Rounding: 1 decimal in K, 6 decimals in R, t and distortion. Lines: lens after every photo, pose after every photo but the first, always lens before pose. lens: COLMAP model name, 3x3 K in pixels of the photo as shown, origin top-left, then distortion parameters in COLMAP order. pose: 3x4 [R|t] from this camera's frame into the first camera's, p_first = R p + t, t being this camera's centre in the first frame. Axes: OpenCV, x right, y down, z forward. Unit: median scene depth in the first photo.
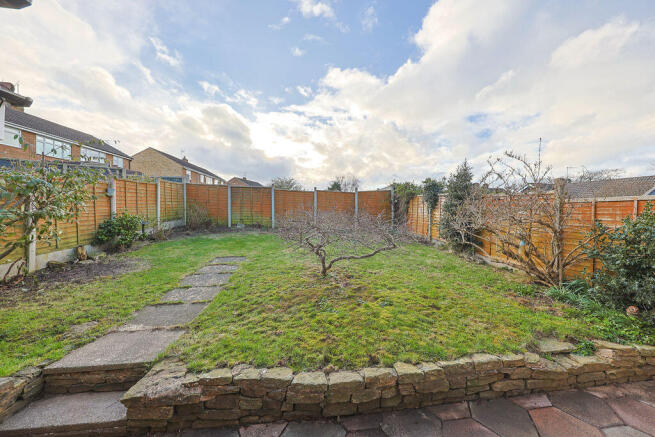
lens RADIAL K [[216.2, 0, 326.5], [0, 216.2, 210.6], [0, 0, 1]] dist [-0.008325, -0.000081]
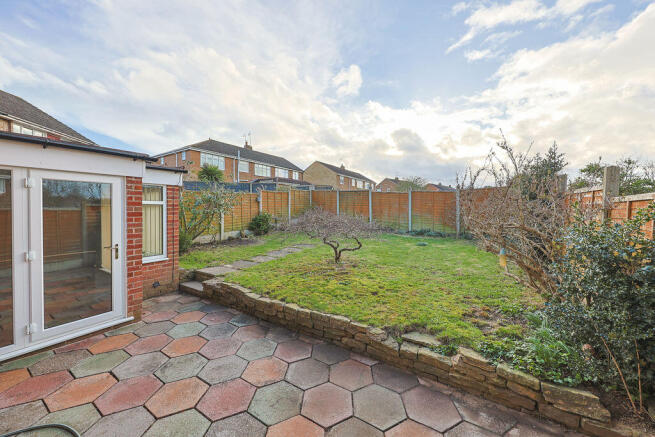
lens RADIAL K [[225.0, 0, 332.5], [0, 225.0, 212.7], [0, 0, 1]] dist [-0.000562, -0.000096]
pose [[0.800477, 0.011777, -0.599248, 0.533062], [-0.008721, 0.999930, 0.008002, -0.000894], [0.599300, -0.001180, 0.800524, -0.065756]]
